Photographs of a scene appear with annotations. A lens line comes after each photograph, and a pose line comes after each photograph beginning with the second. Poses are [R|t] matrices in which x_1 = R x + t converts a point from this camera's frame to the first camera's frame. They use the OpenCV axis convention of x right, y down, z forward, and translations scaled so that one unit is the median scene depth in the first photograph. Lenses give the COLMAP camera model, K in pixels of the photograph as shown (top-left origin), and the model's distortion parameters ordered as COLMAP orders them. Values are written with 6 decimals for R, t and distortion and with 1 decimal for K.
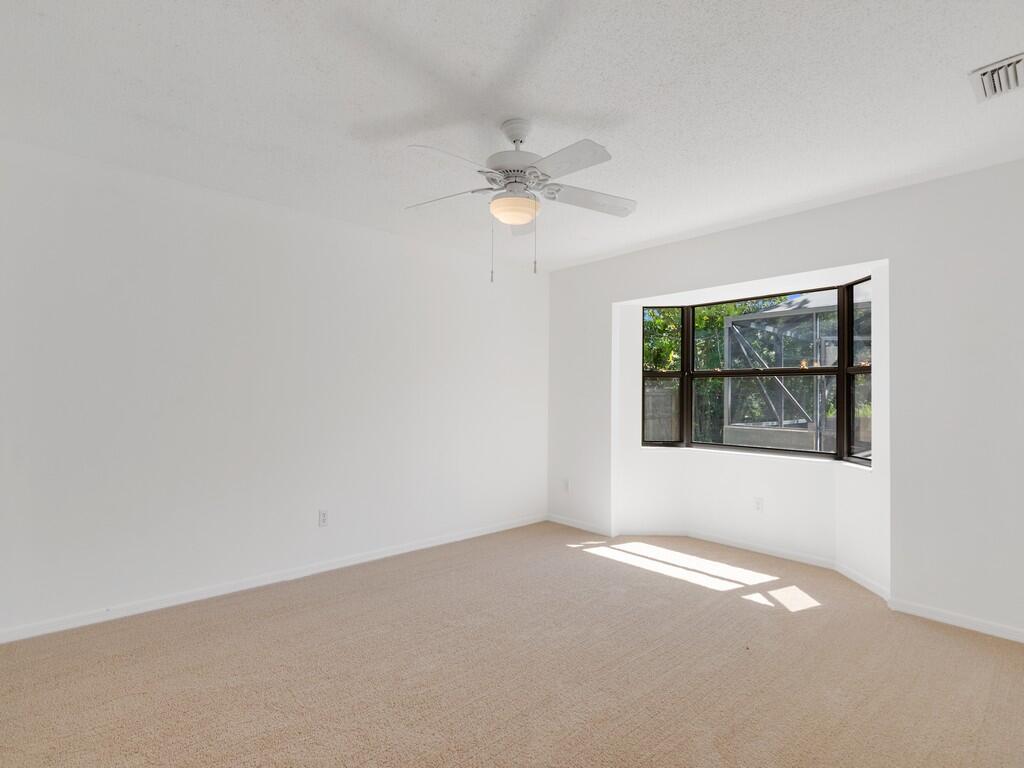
lens RADIAL K [[507.2, 0, 507.9], [0, 507.2, 392.3], [0, 0, 1]] dist [-0.019443, -0.000541]
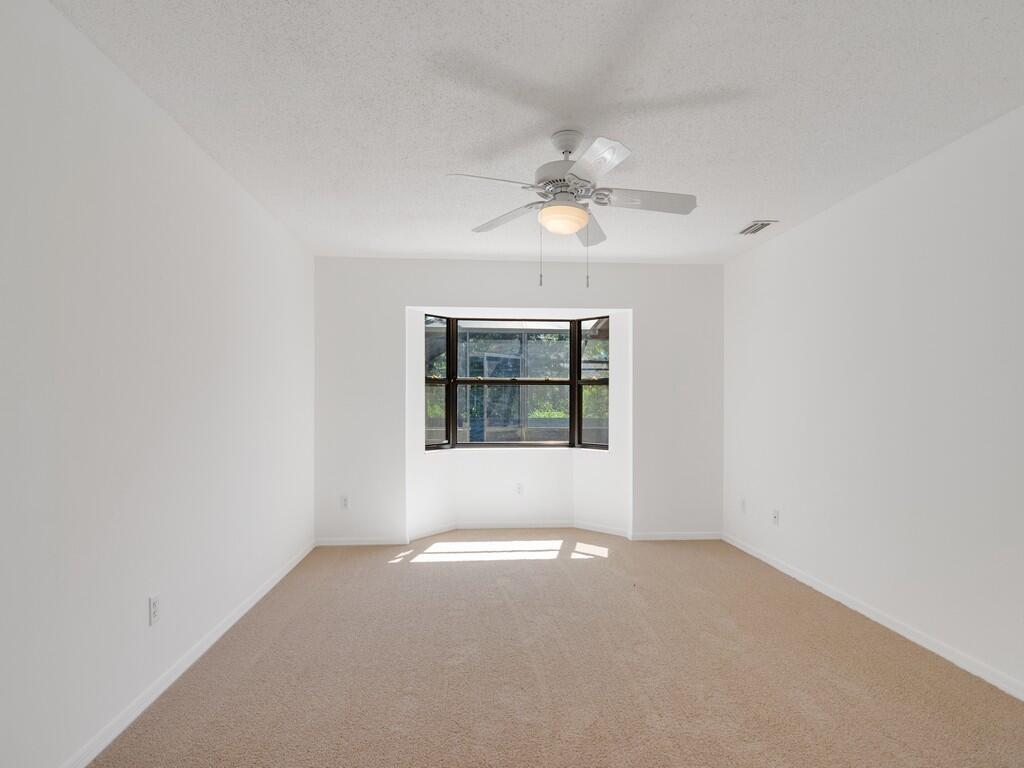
lens RADIAL K [[507.2, 0, 507.9], [0, 507.2, 392.3], [0, 0, 1]] dist [-0.019443, -0.000541]
pose [[0.607110, 0.005353, 0.794600, -0.461736], [-0.001126, 0.999982, -0.005877, -0.004944], [-0.794617, 0.002673, 0.607105, 0.256052]]
